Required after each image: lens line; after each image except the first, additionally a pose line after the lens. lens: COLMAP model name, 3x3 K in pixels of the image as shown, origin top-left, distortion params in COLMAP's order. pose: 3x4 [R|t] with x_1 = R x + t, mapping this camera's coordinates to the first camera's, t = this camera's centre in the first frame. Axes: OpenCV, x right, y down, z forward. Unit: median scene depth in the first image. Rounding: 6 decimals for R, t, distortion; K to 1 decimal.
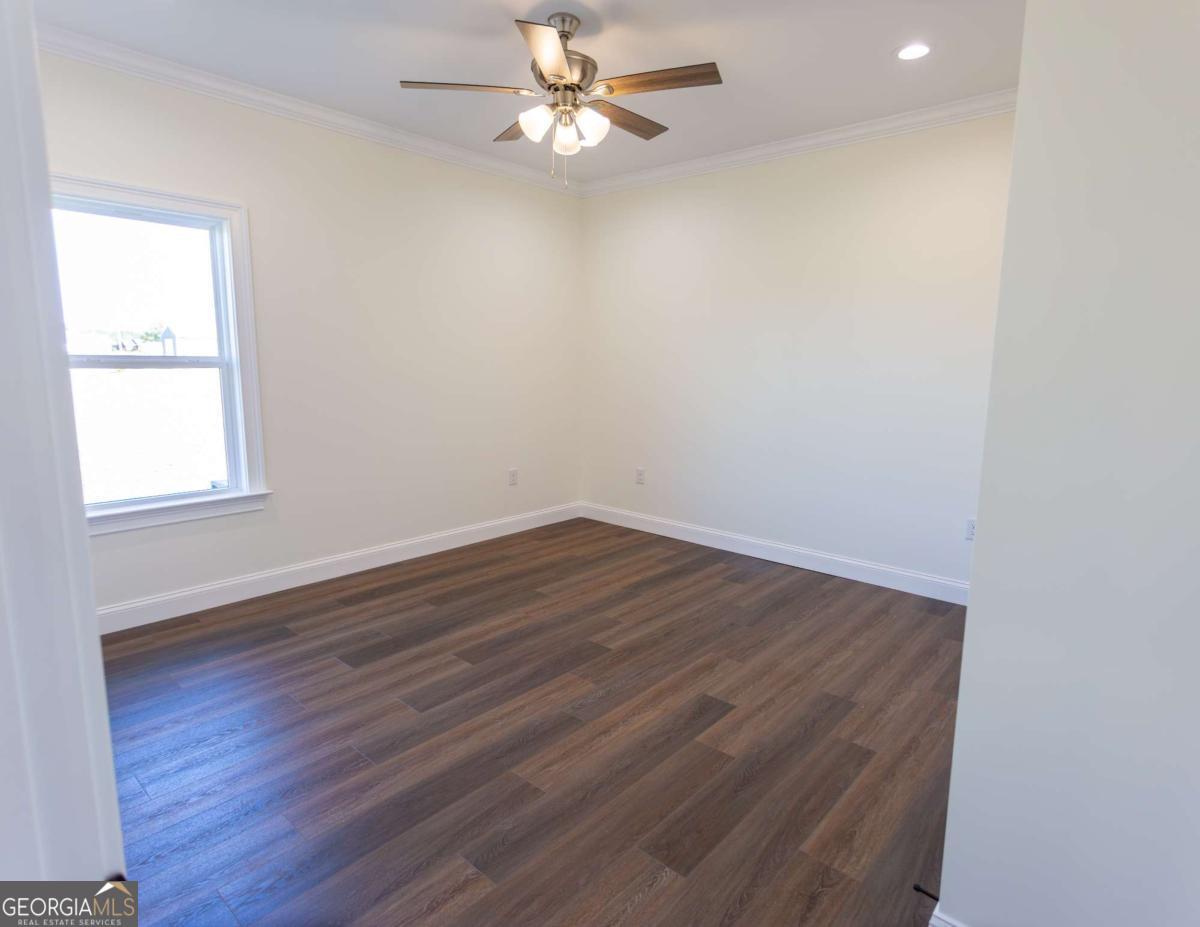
lens RADIAL K [[634.8, 0, 600.0], [0, 634.8, 463.5], [0, 0, 1]] dist [-0.001064, -0.000189]
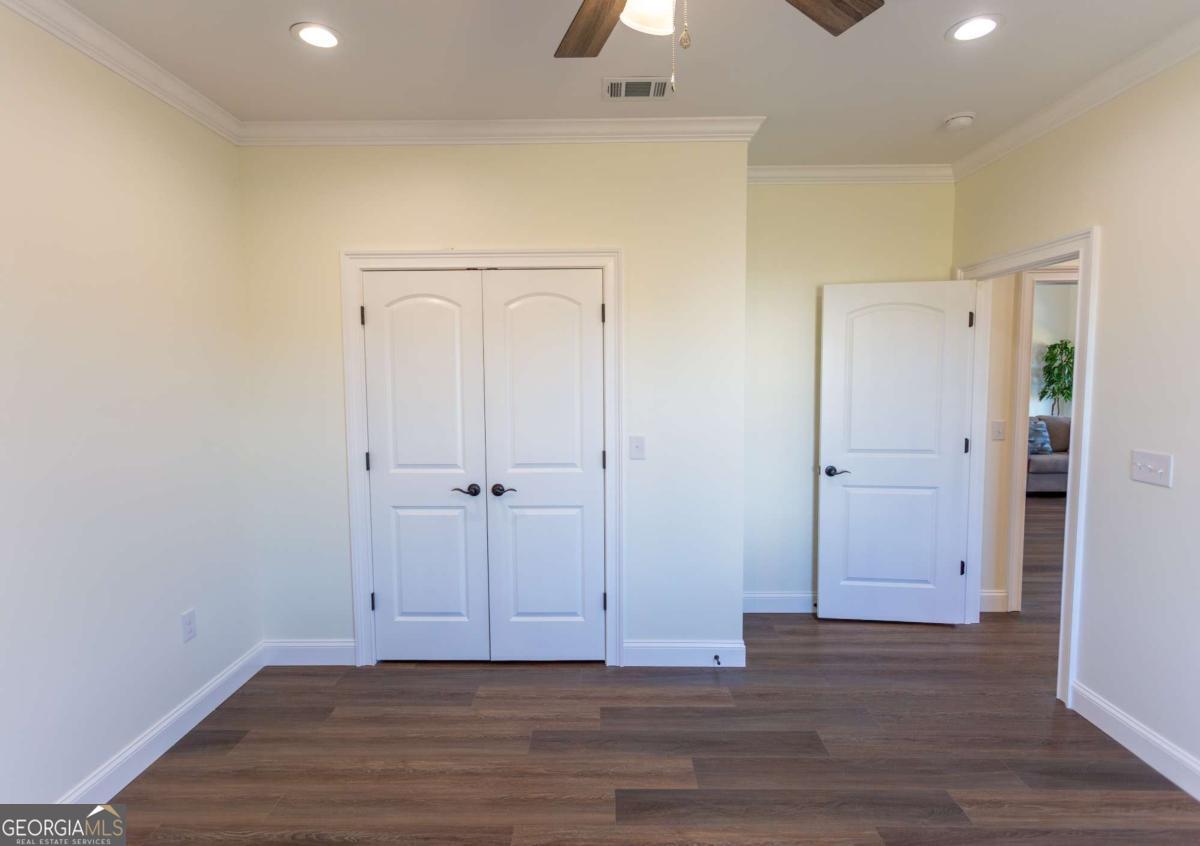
lens RADIAL K [[623.5, 0, 584.9], [0, 623.5, 427.2], [0, 0, 1]] dist [-0.000737, 0.000121]
pose [[-0.668423, -0.079559, 0.739514, -0.398948], [0.119419, 0.969884, 0.212282, -0.339912], [-0.734132, 0.230206, -0.638792, 1.562017]]
